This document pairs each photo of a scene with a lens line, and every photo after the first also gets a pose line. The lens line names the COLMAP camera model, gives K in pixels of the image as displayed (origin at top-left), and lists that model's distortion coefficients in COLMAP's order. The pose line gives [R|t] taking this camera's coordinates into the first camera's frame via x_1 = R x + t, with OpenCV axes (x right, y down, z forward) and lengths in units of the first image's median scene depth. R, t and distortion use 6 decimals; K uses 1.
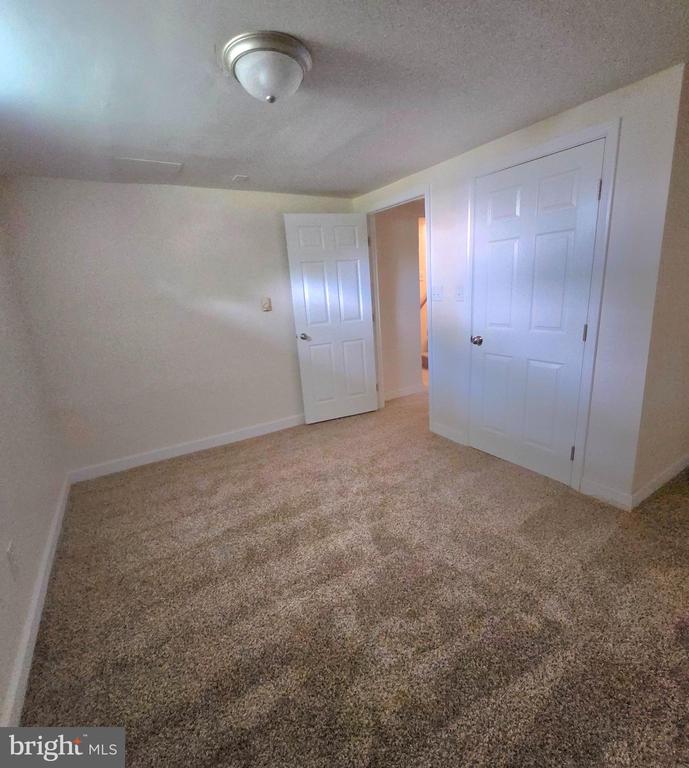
lens RADIAL K [[379.4, 0, 344.5], [0, 379.4, 384.0], [0, 0, 1]] dist [-0.000260, -0.001402]
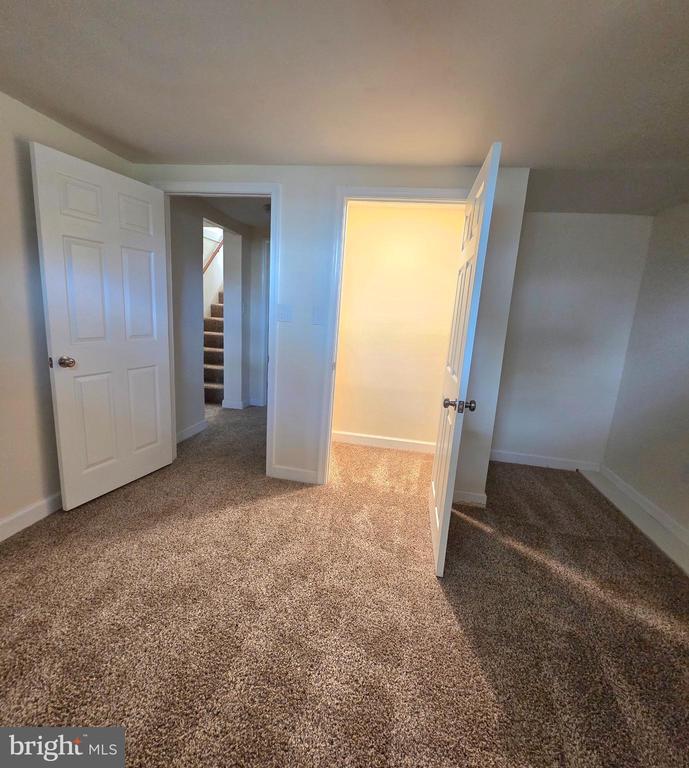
lens RADIAL K [[379.4, 0, 344.5], [0, 379.4, 384.0], [0, 0, 1]] dist [-0.000260, -0.001402]
pose [[0.653069, -0.033474, 0.756558, -0.269558], [0.082322, 0.996240, -0.026982, -0.040027], [-0.752811, 0.079903, 0.653369, 0.303805]]
